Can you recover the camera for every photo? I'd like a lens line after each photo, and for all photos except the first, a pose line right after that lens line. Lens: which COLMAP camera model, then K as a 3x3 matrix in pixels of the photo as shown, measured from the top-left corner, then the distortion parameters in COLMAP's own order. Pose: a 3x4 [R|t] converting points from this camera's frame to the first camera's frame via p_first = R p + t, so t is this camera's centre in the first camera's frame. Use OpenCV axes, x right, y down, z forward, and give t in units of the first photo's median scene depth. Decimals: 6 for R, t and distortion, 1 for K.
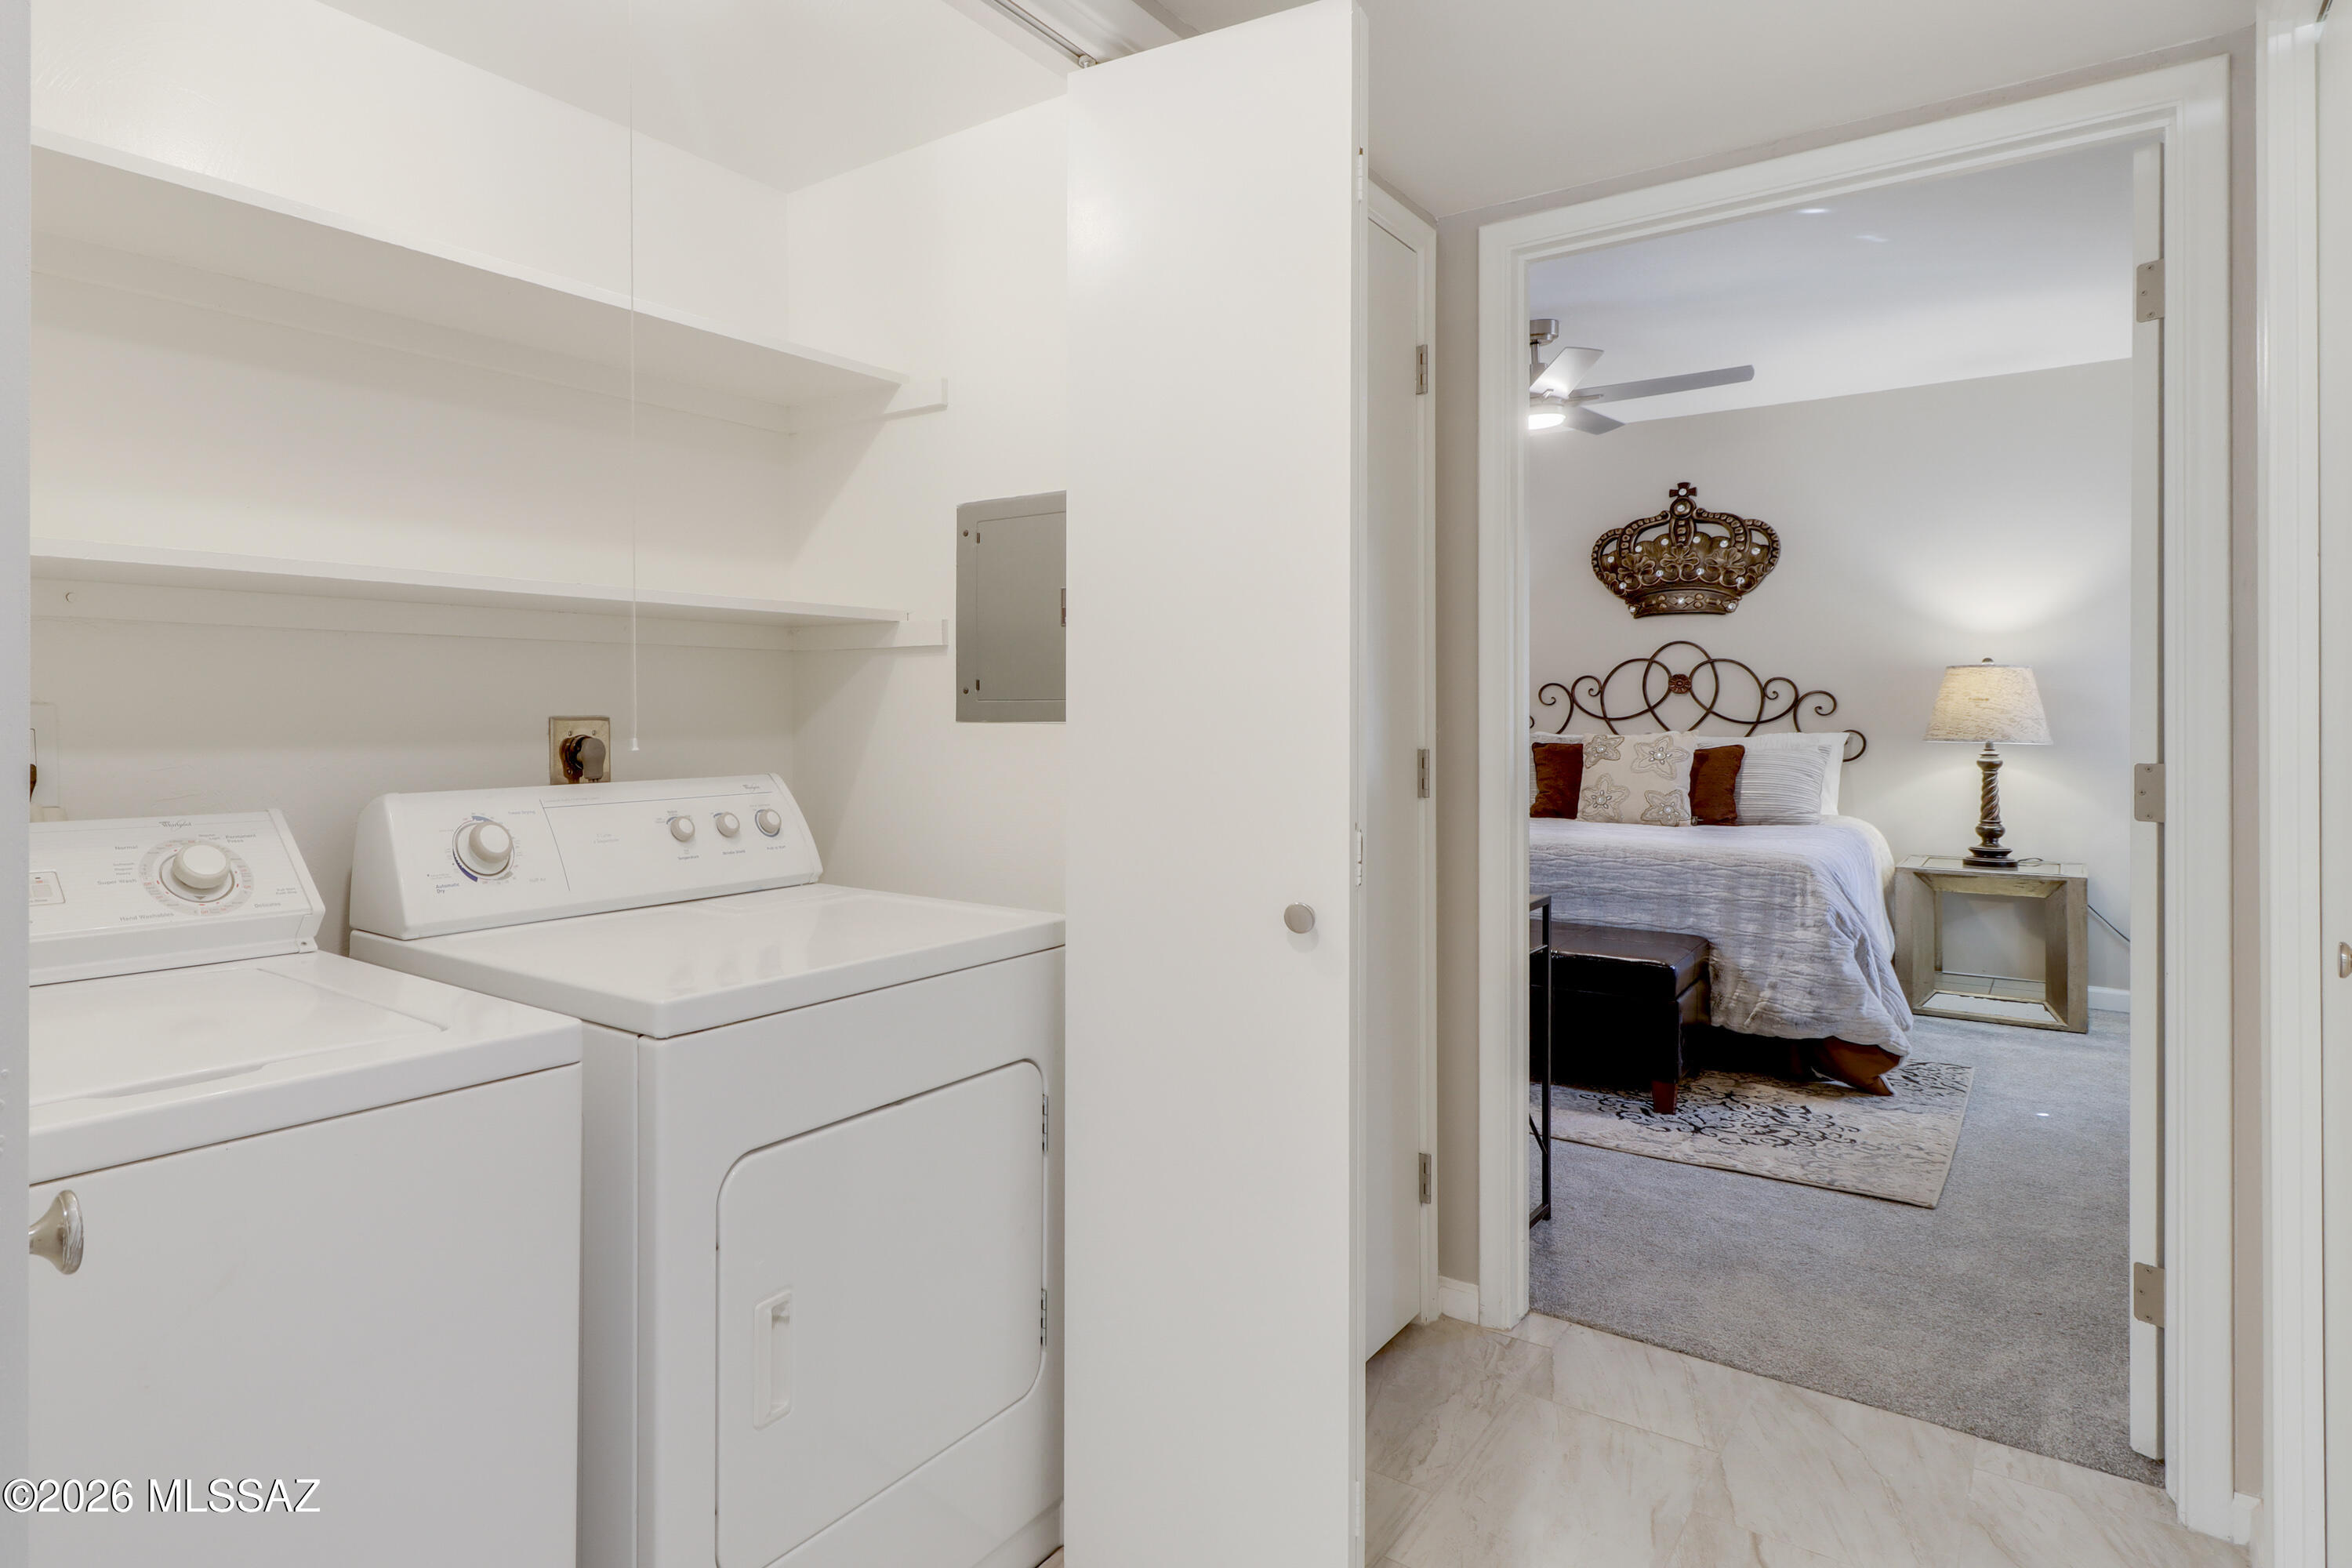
lens RADIAL K [[1092.9, 0, 1177.1], [0, 1092.9, 742.7], [0, 0, 1]] dist [0.000394, -0.000760]
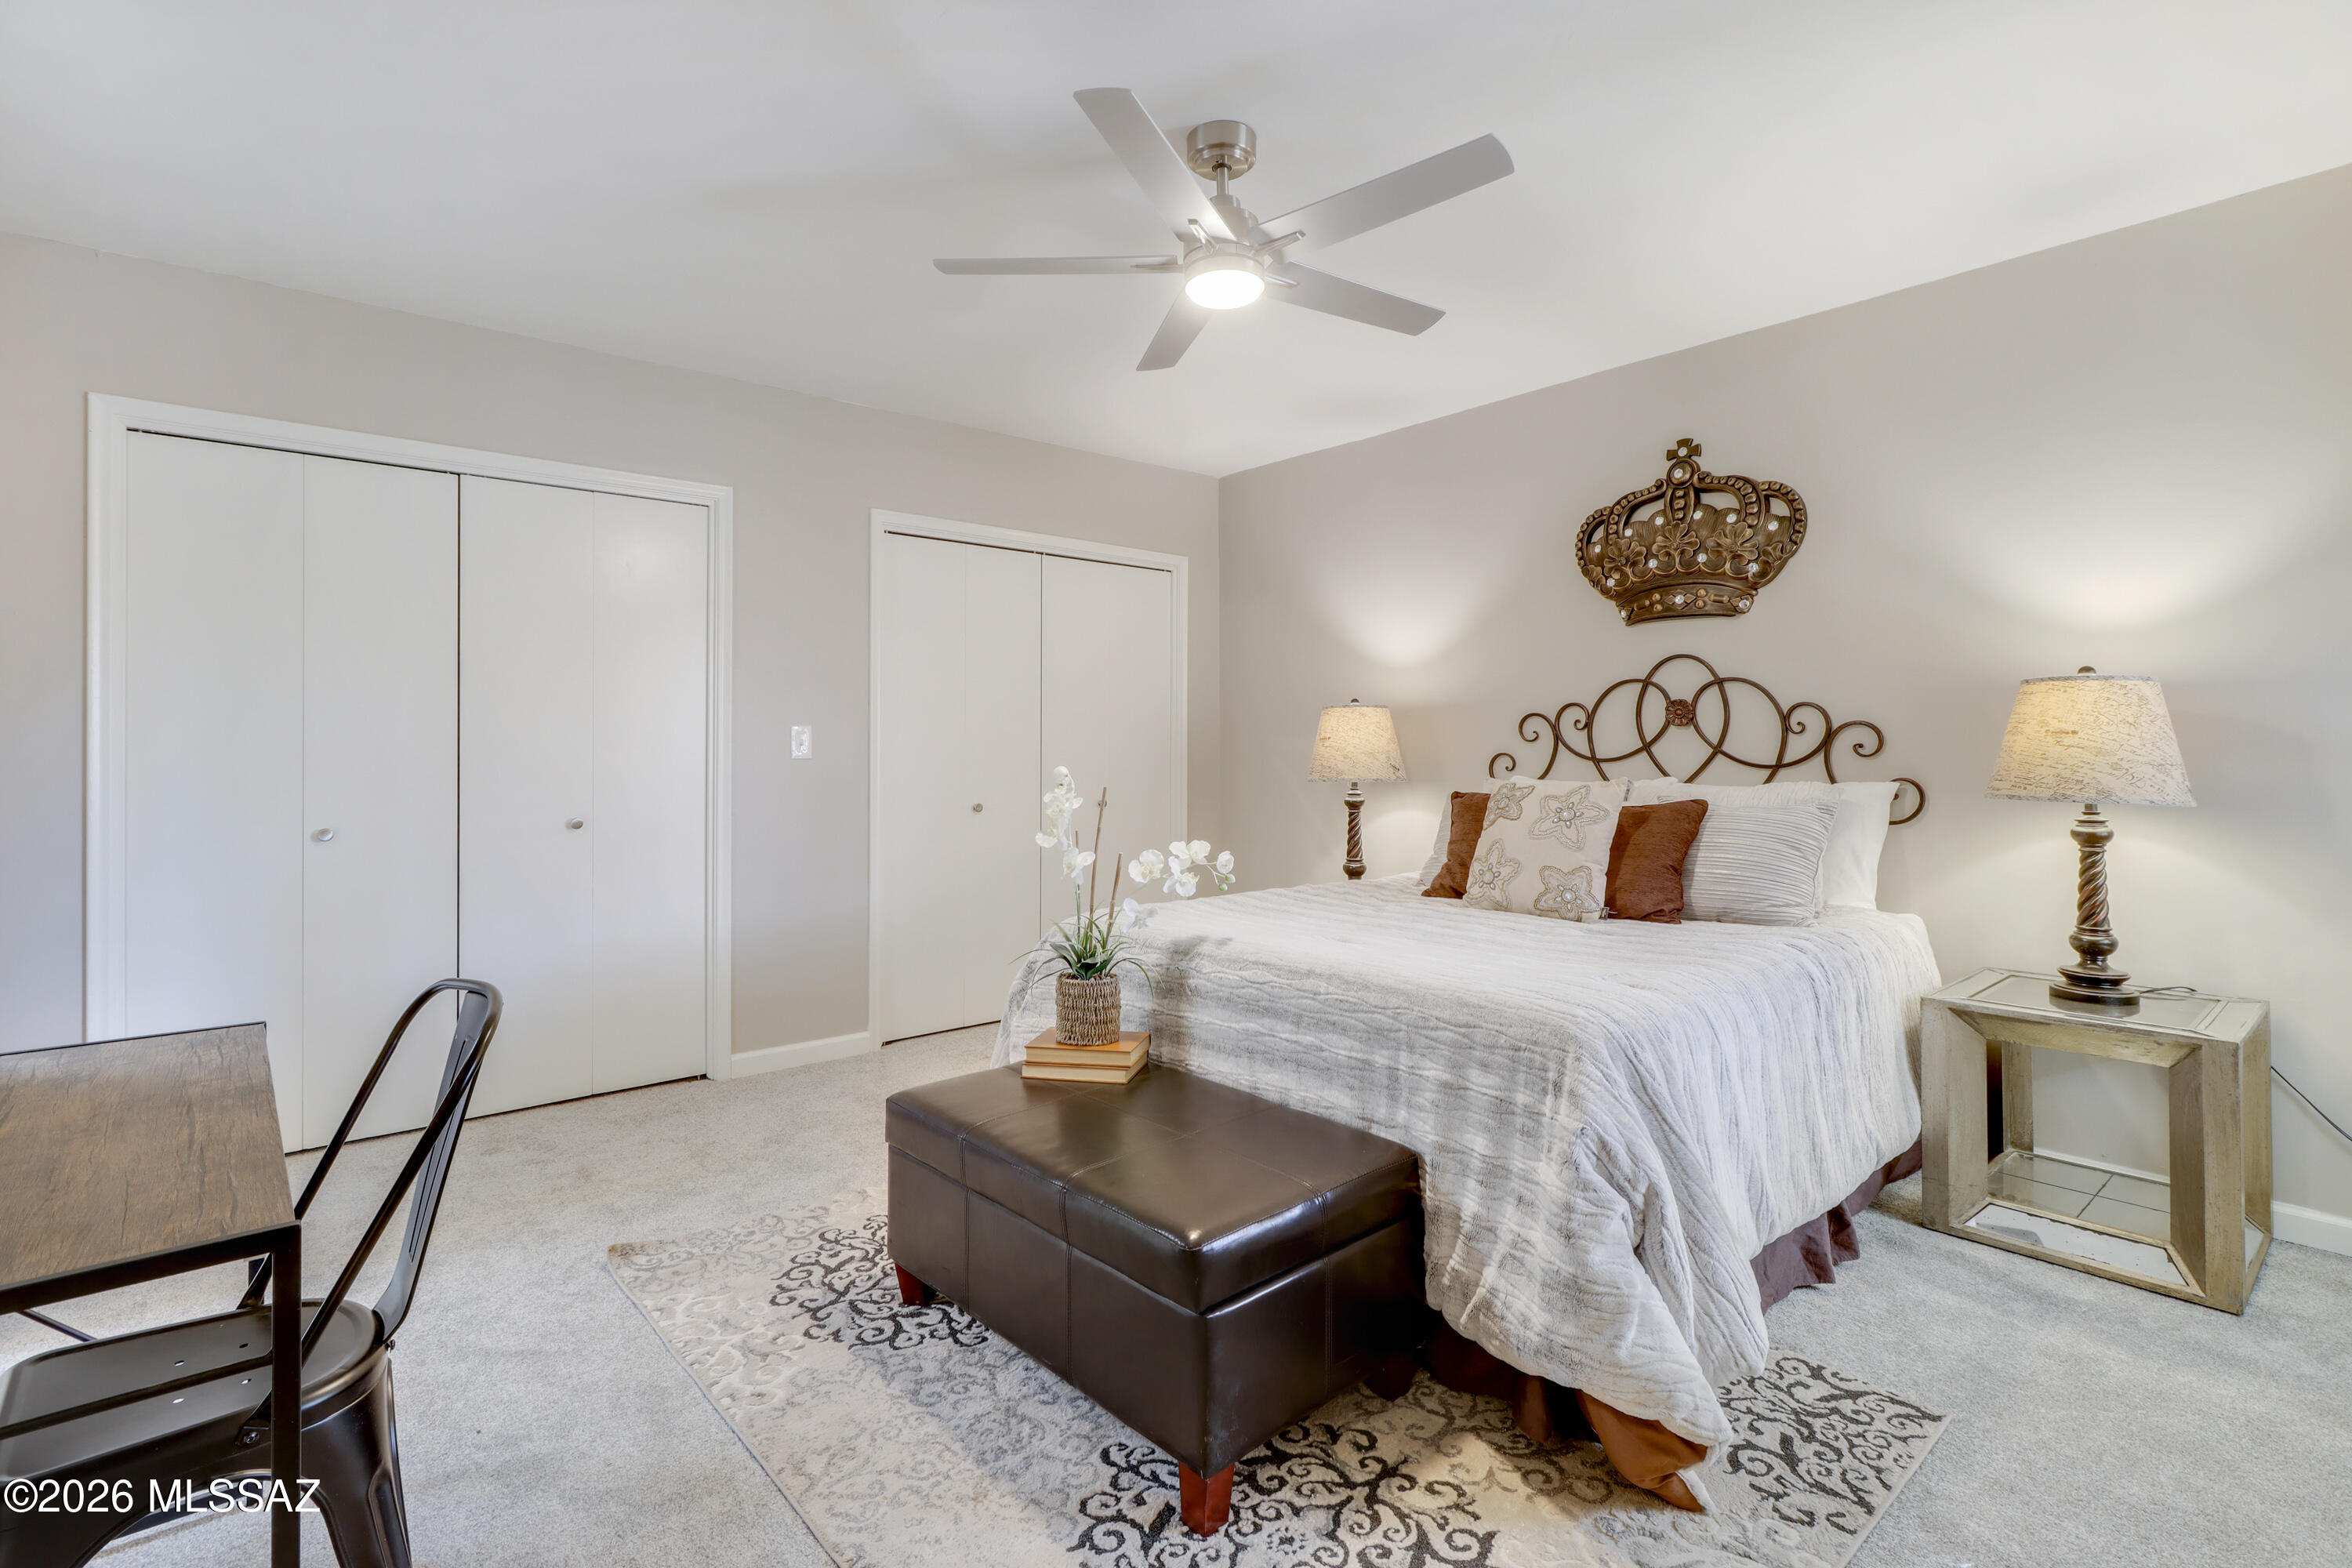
lens RADIAL K [[997.4, 0, 1310.5], [0, 997.4, 758.3], [0, 0, 1]] dist [0.000387, -0.005524]
pose [[0.987407, 0.004084, -0.158147, 0.377204], [-0.007010, 0.999814, -0.017949, -0.011088], [0.158044, 0.018832, 0.987252, 0.353082]]
